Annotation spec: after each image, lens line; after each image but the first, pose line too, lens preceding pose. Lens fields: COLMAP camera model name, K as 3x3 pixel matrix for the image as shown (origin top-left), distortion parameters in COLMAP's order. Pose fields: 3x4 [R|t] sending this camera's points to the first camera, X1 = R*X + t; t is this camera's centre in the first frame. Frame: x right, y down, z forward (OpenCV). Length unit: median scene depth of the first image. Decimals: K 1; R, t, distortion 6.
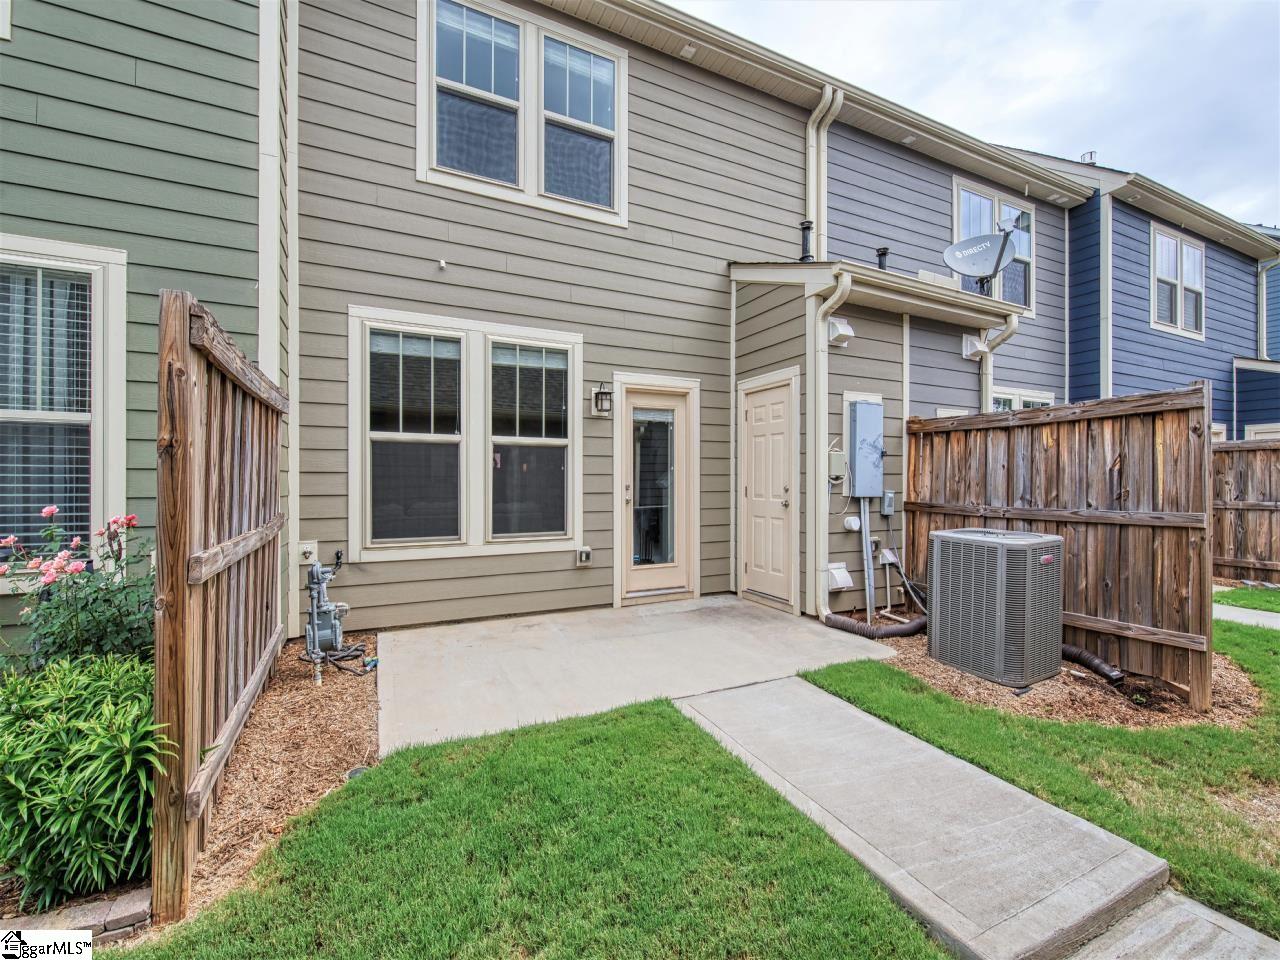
lens RADIAL K [[550.6, 0, 644.2], [0, 550.6, 479.6], [0, 0, 1]] dist [0.003458, -0.001710]
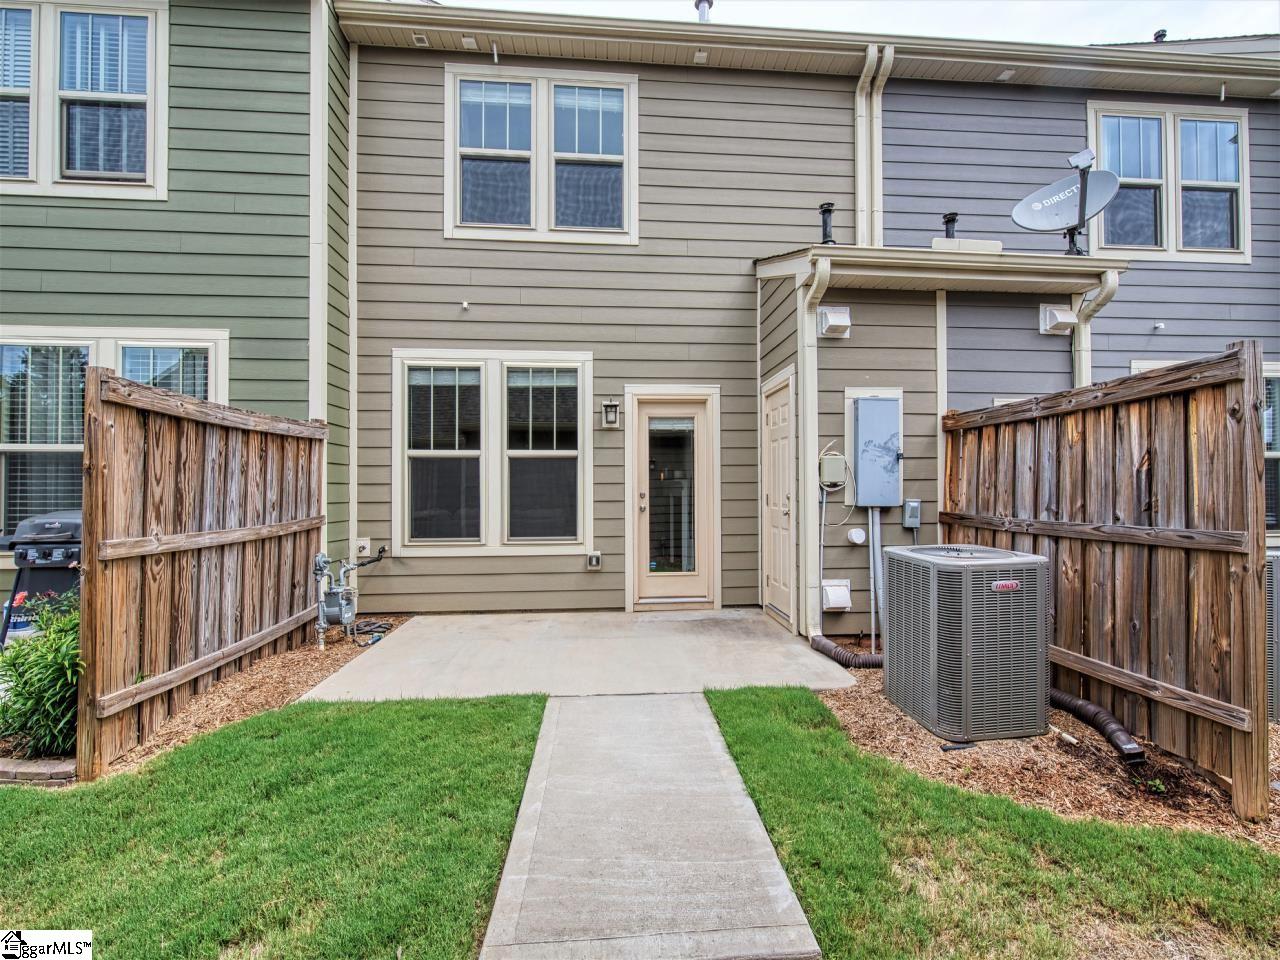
lens RADIAL K [[550.6, 0, 644.9], [0, 550.6, 481.7], [0, 0, 1]] dist [0.003458, -0.001710]
pose [[0.929380, -0.010278, -0.368982, 0.413032], [0.005994, 0.999901, -0.012754, 0.001658], [0.369076, 0.009641, 0.929349, 0.055055]]
